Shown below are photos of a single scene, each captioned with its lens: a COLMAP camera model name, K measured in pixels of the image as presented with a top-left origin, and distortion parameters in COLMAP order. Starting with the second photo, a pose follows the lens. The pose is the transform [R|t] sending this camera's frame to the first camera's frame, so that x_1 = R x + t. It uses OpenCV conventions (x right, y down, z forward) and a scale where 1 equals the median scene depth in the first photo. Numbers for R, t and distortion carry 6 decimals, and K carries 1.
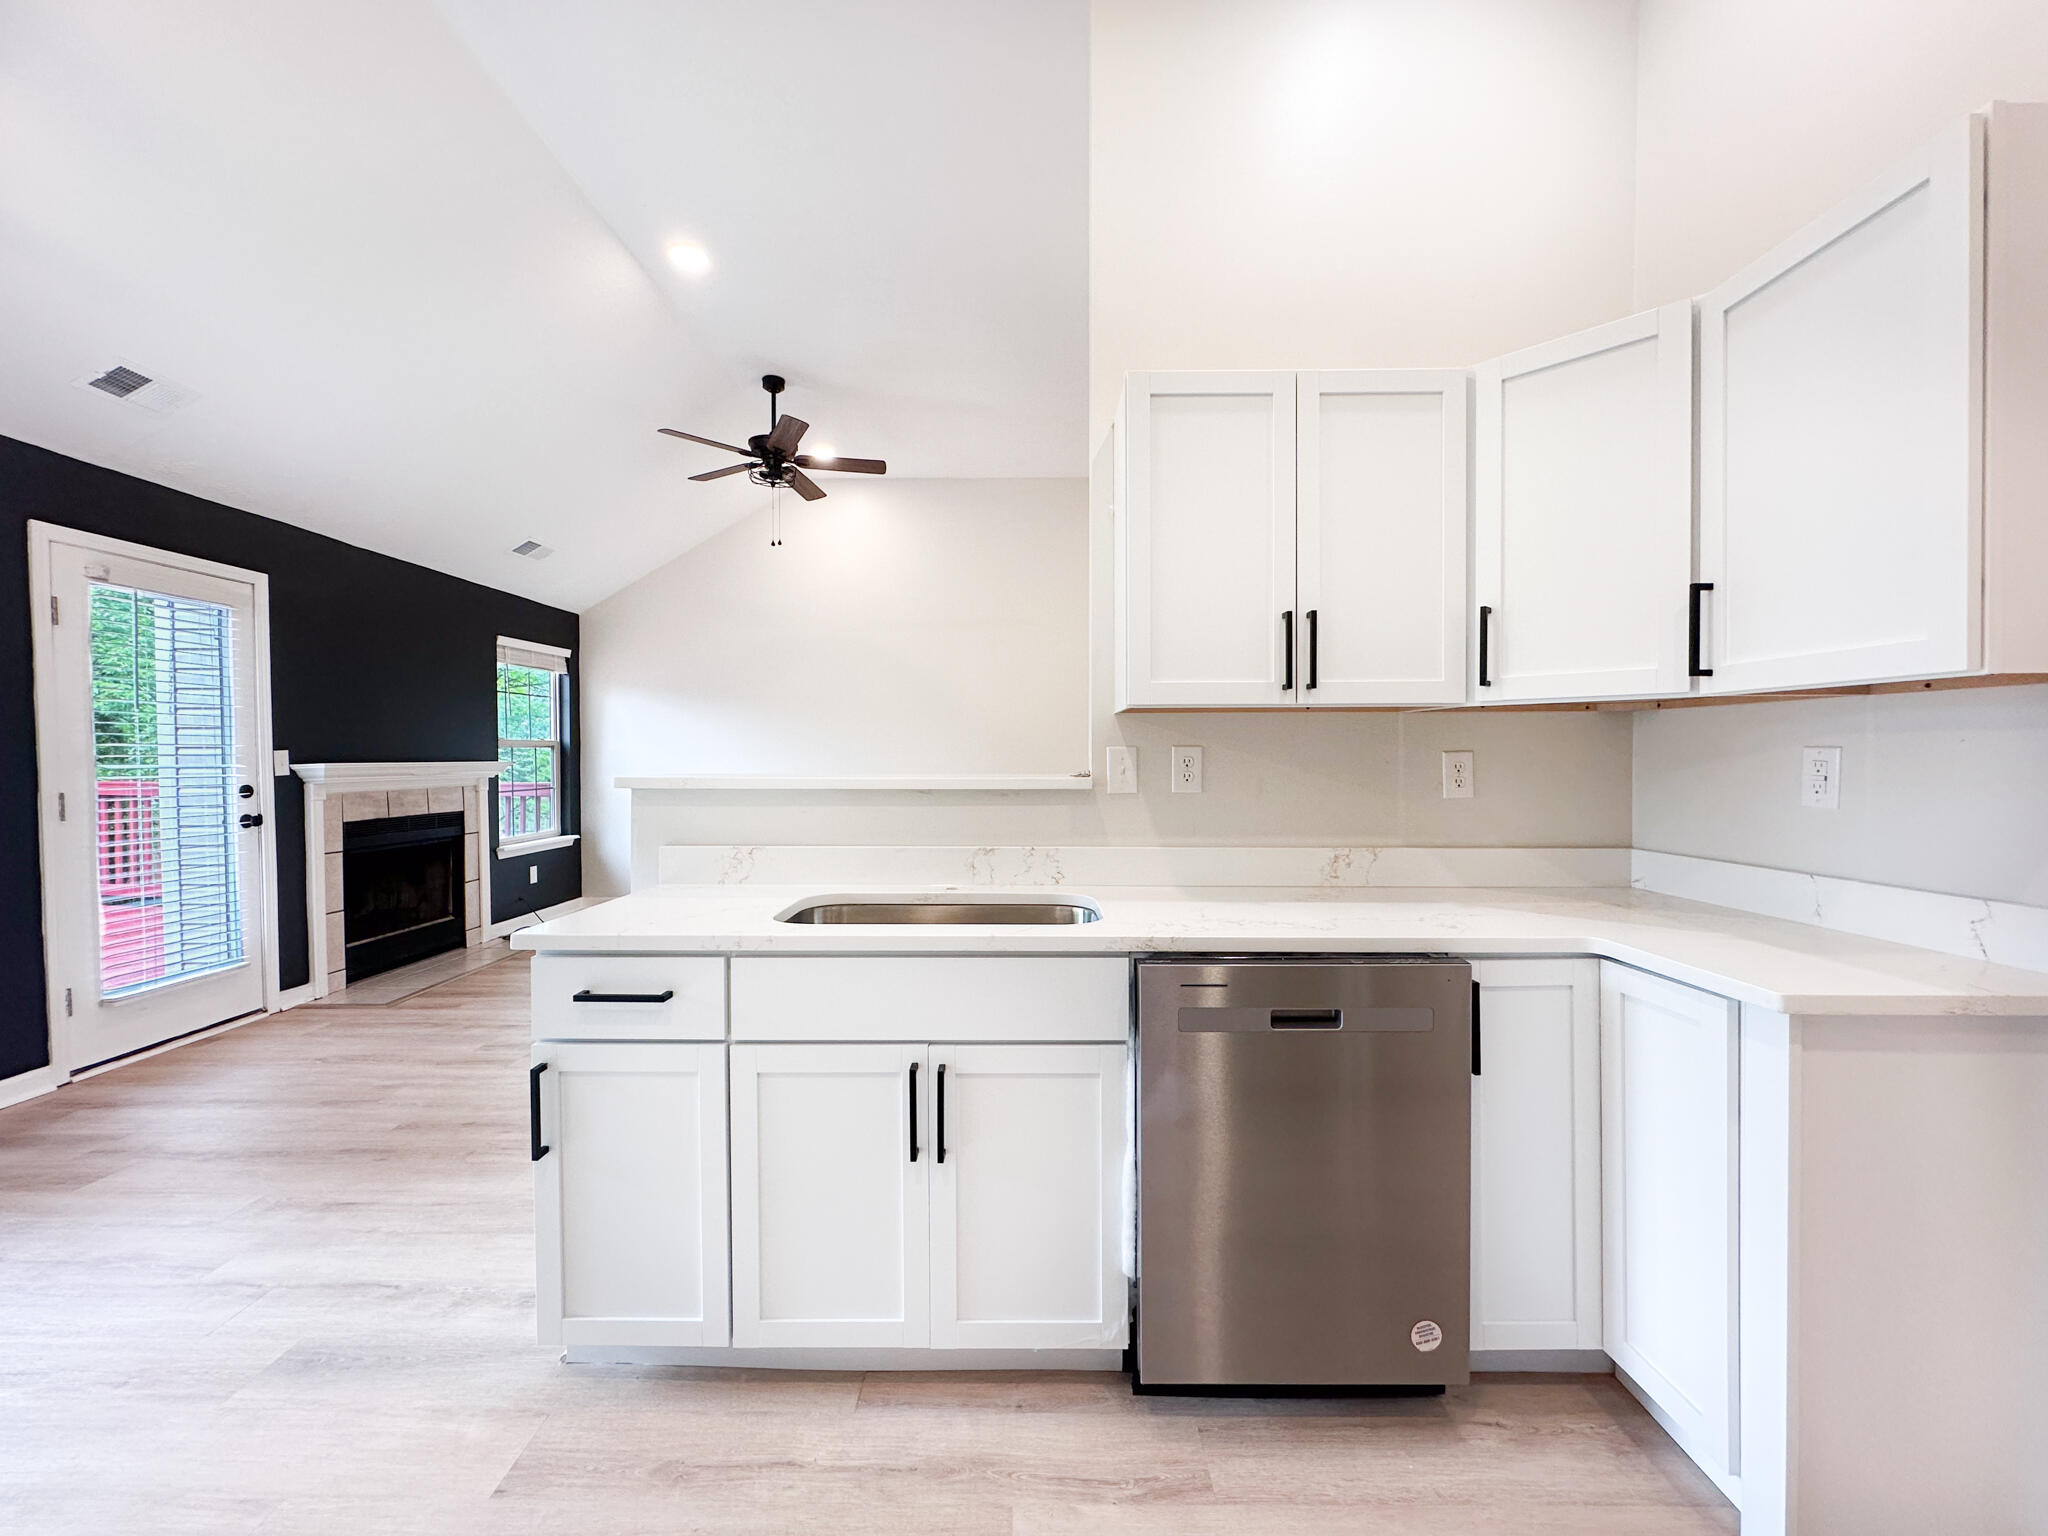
lens RADIAL K [[821.0, 0, 1022.2], [0, 821.0, 766.4], [0, 0, 1]] dist [-0.001892, 0.000271]
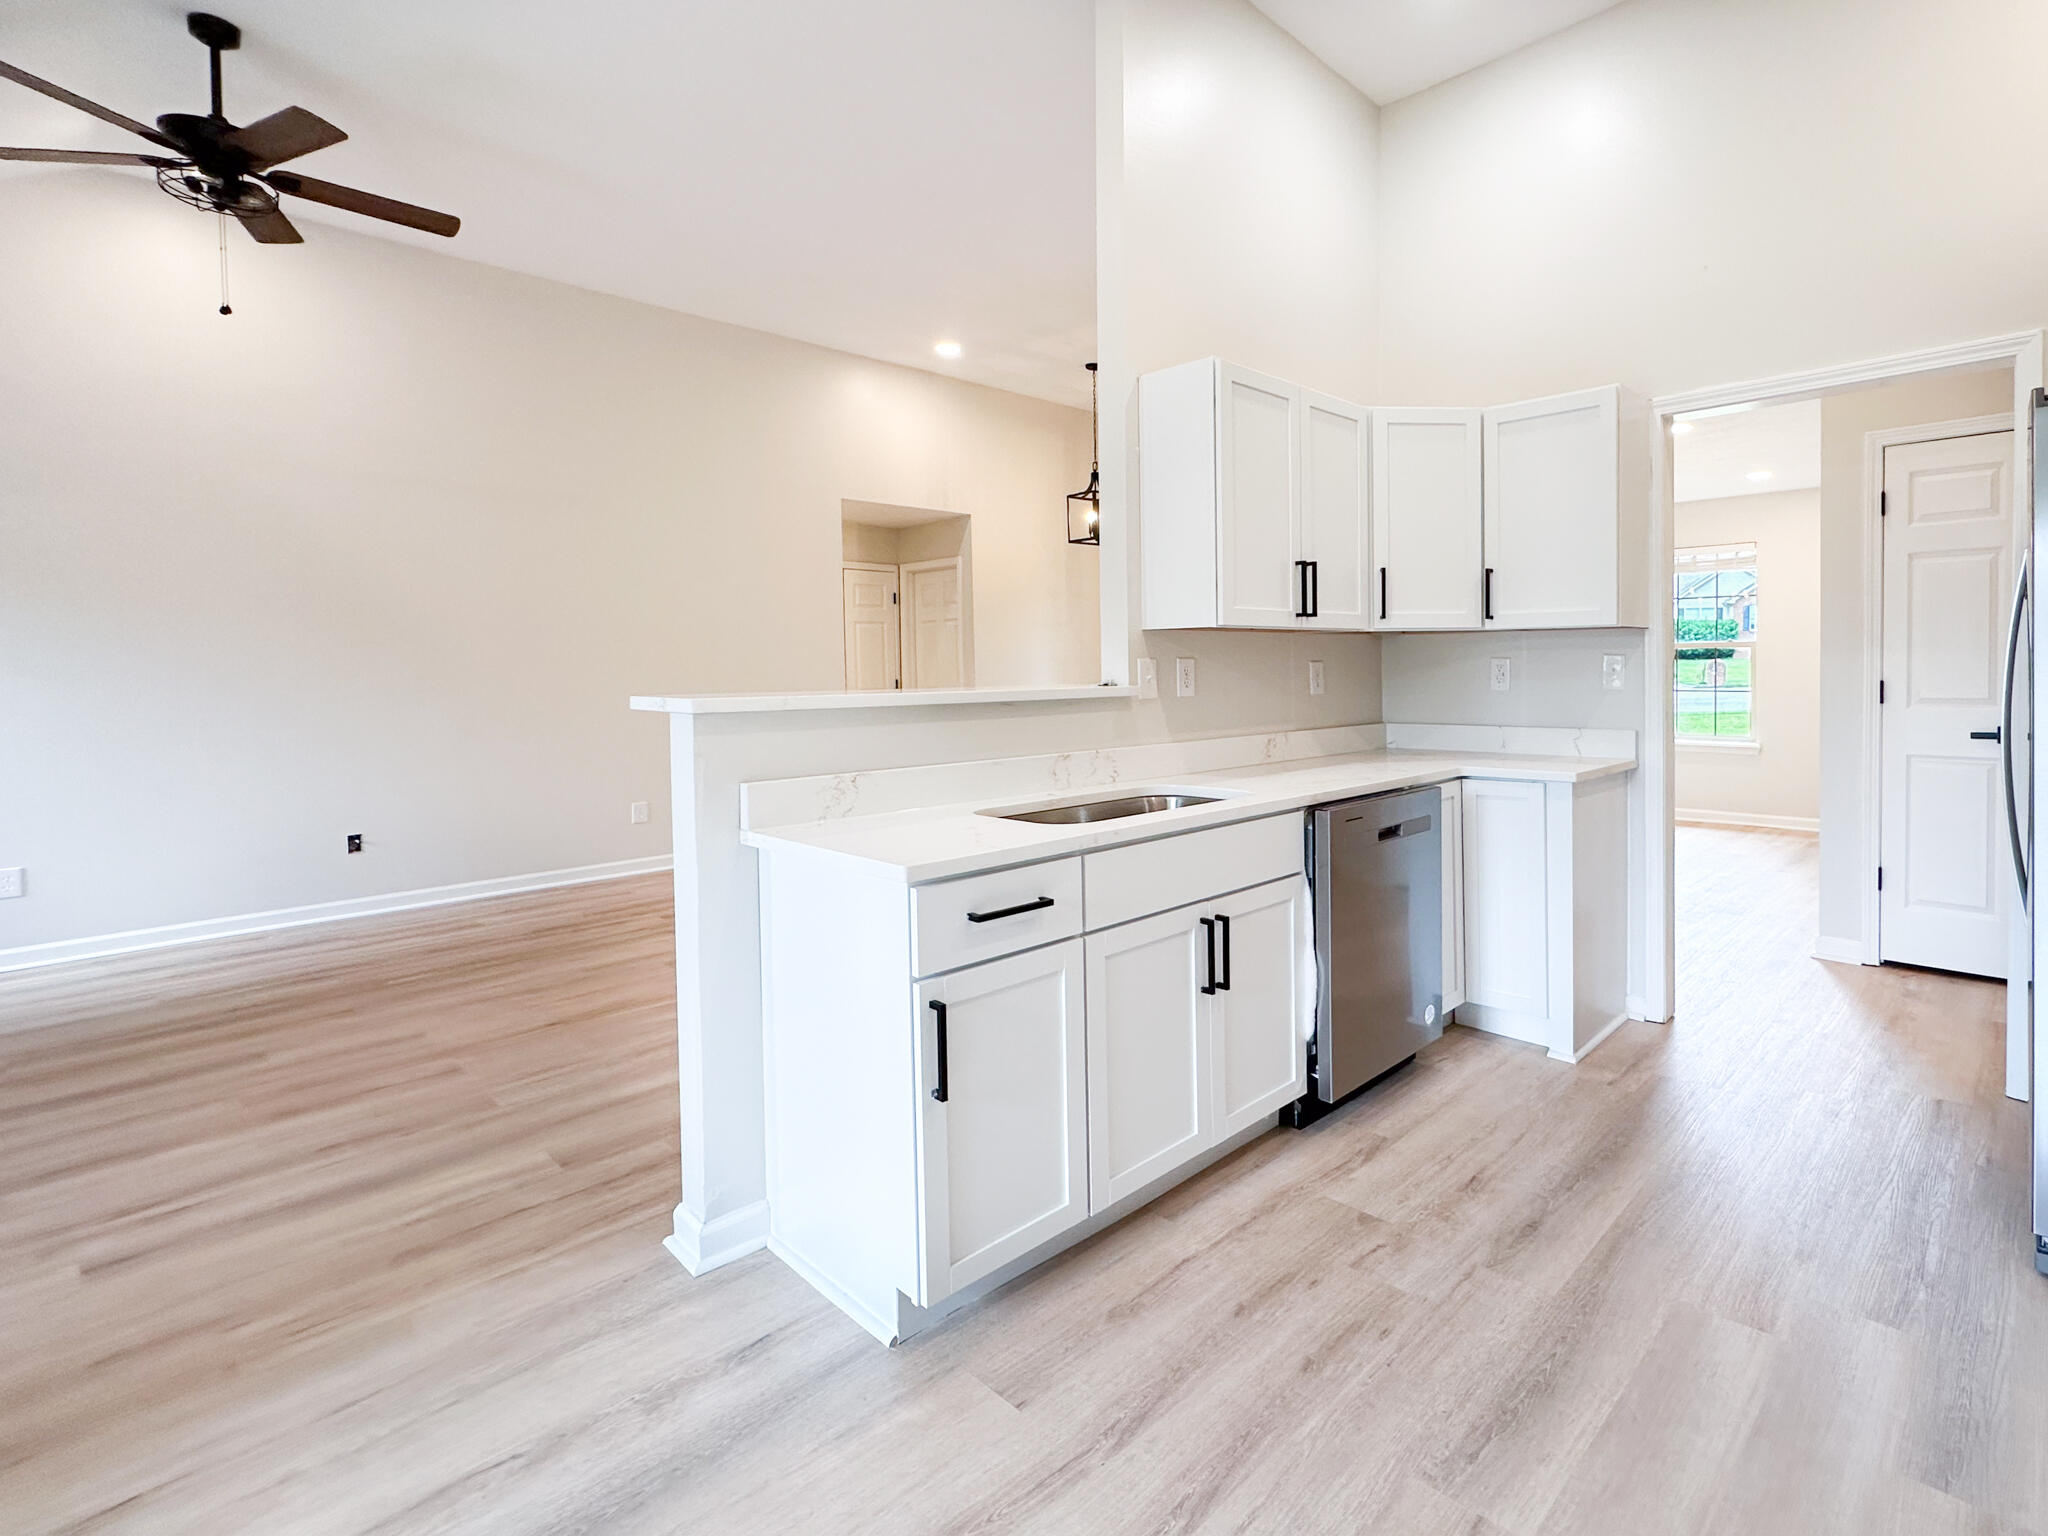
lens RADIAL K [[983.4, 0, 1236.7], [0, 983.4, 687.1], [0, 0, 1]] dist [-0.005372, 0.004288]
pose [[0.642905, -0.024589, 0.765551, -0.882394], [0.021146, 0.999673, 0.014350, -0.001125], [-0.765654, 0.006962, 0.643215, 0.013103]]
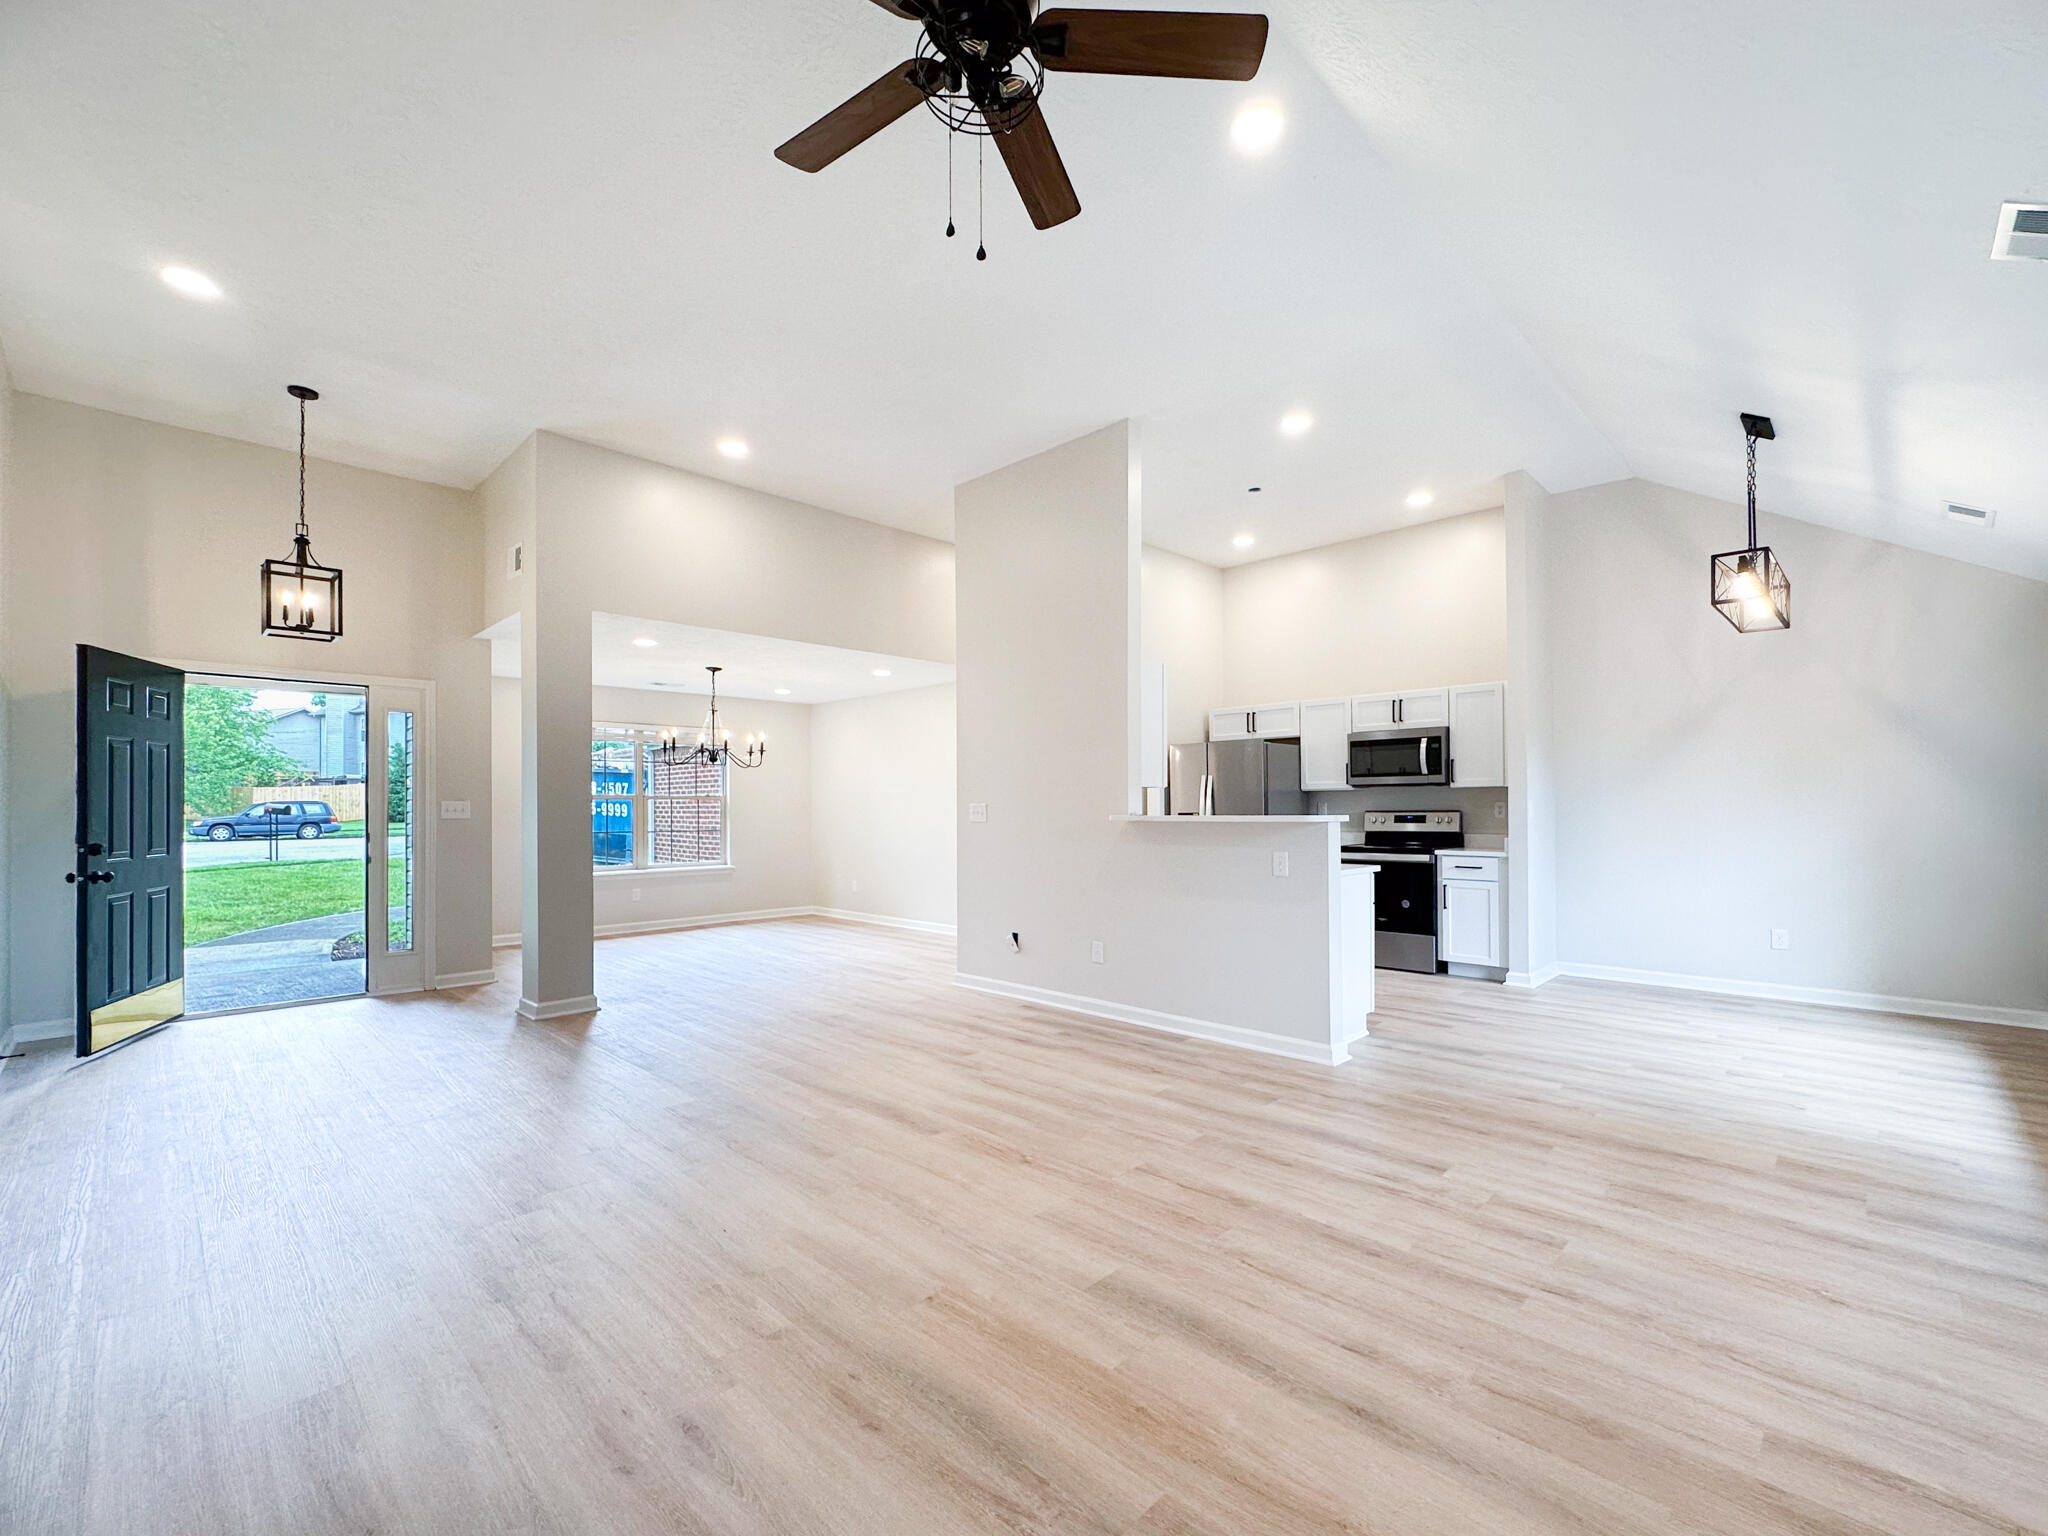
lens RADIAL K [[843.3, 0, 1048.0], [0, 843.3, 811.3], [0, 0, 1]] dist [-0.001640, 0.000752]
pose [[-0.708748, 0.000375, 0.705462, -1.375381], [0.014229, 0.999804, 0.013764, -0.034488], [-0.705319, 0.019793, -0.708614, 2.870334]]
